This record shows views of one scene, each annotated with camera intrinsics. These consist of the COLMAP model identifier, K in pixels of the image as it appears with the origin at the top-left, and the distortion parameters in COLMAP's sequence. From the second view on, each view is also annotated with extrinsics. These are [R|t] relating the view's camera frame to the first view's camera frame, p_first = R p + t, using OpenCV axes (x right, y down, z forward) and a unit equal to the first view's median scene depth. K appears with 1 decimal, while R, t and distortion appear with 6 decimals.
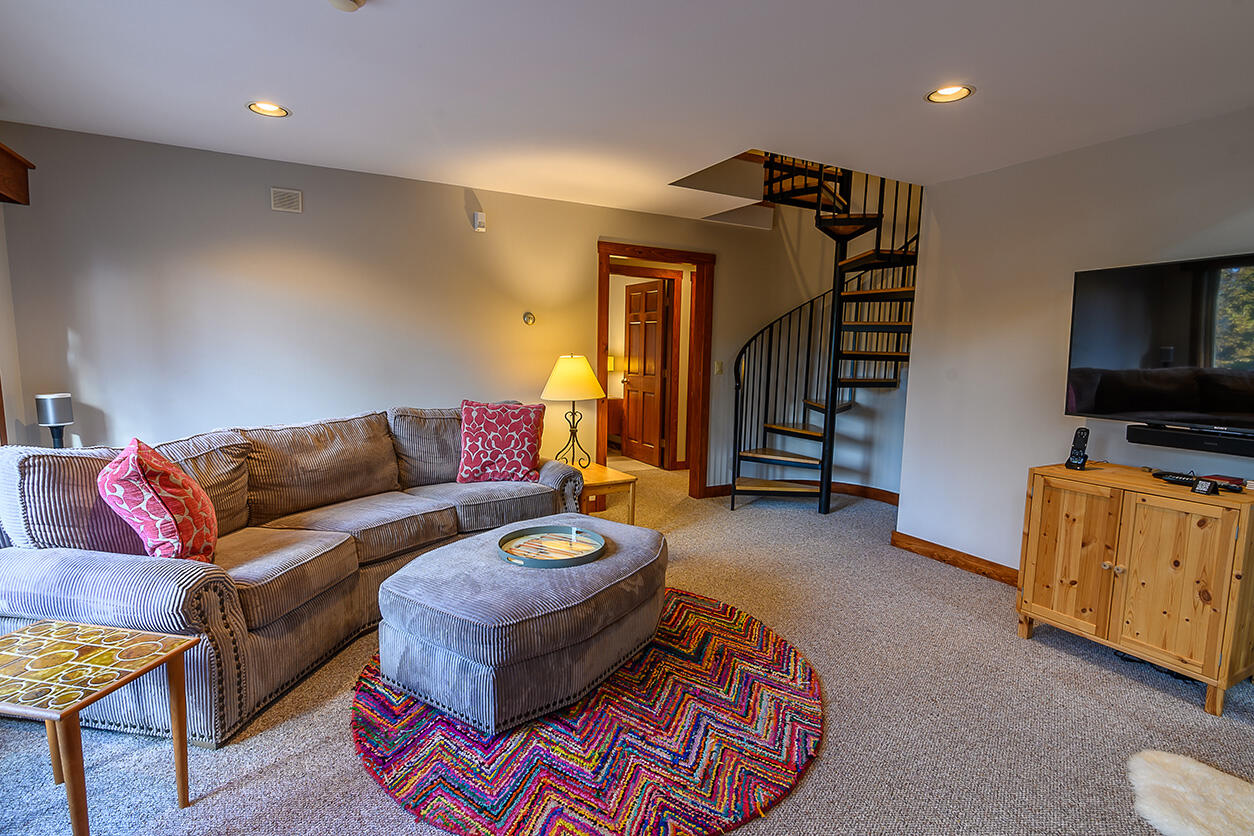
lens RADIAL K [[607.6, 0, 626.7], [0, 607.6, 413.2], [0, 0, 1]] dist [-0.001051, 0.001656]
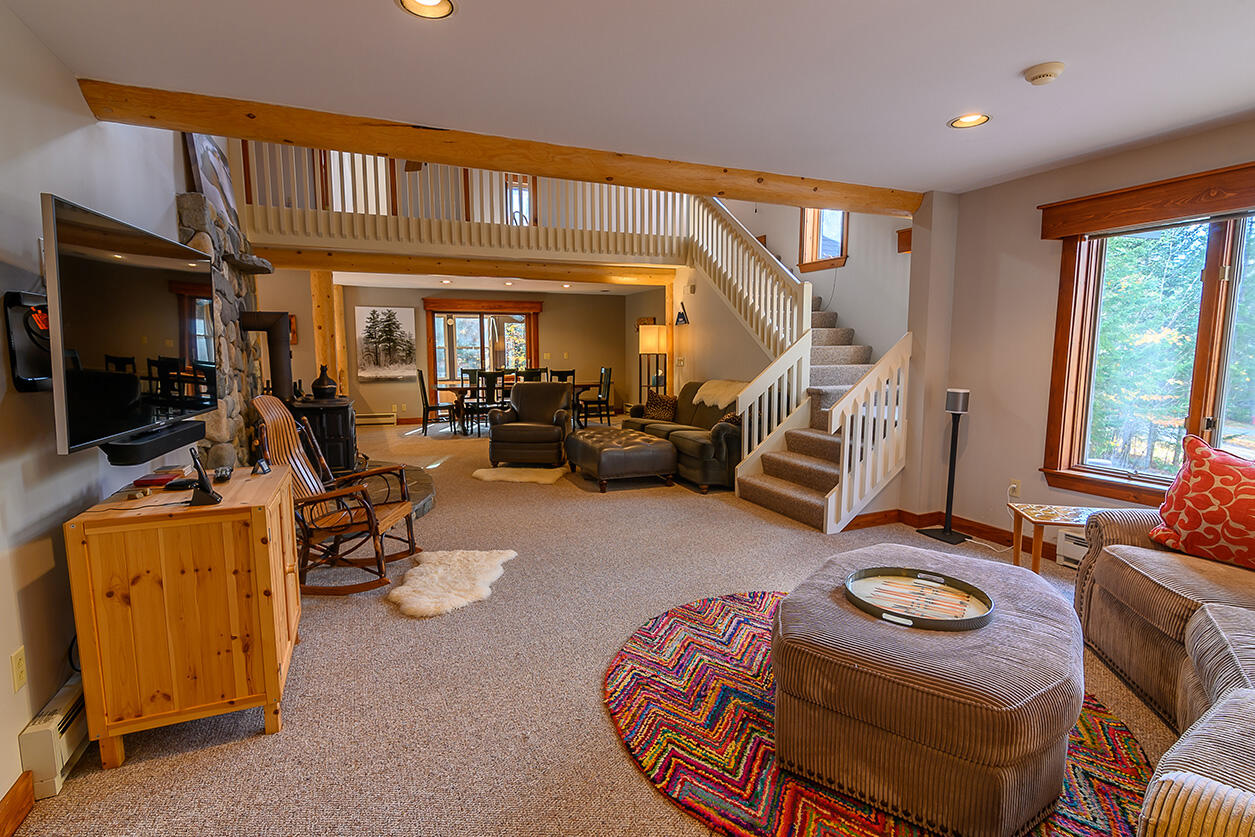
lens RADIAL K [[608.0, 0, 626.9], [0, 608.0, 421.4], [0, 0, 1]] dist [-0.001051, 0.001656]
pose [[-0.996245, -0.025755, 0.082655, 0.182810], [-0.006076, 0.973170, 0.230007, -0.174935], [-0.086361, 0.228641, -0.969673, 1.646475]]
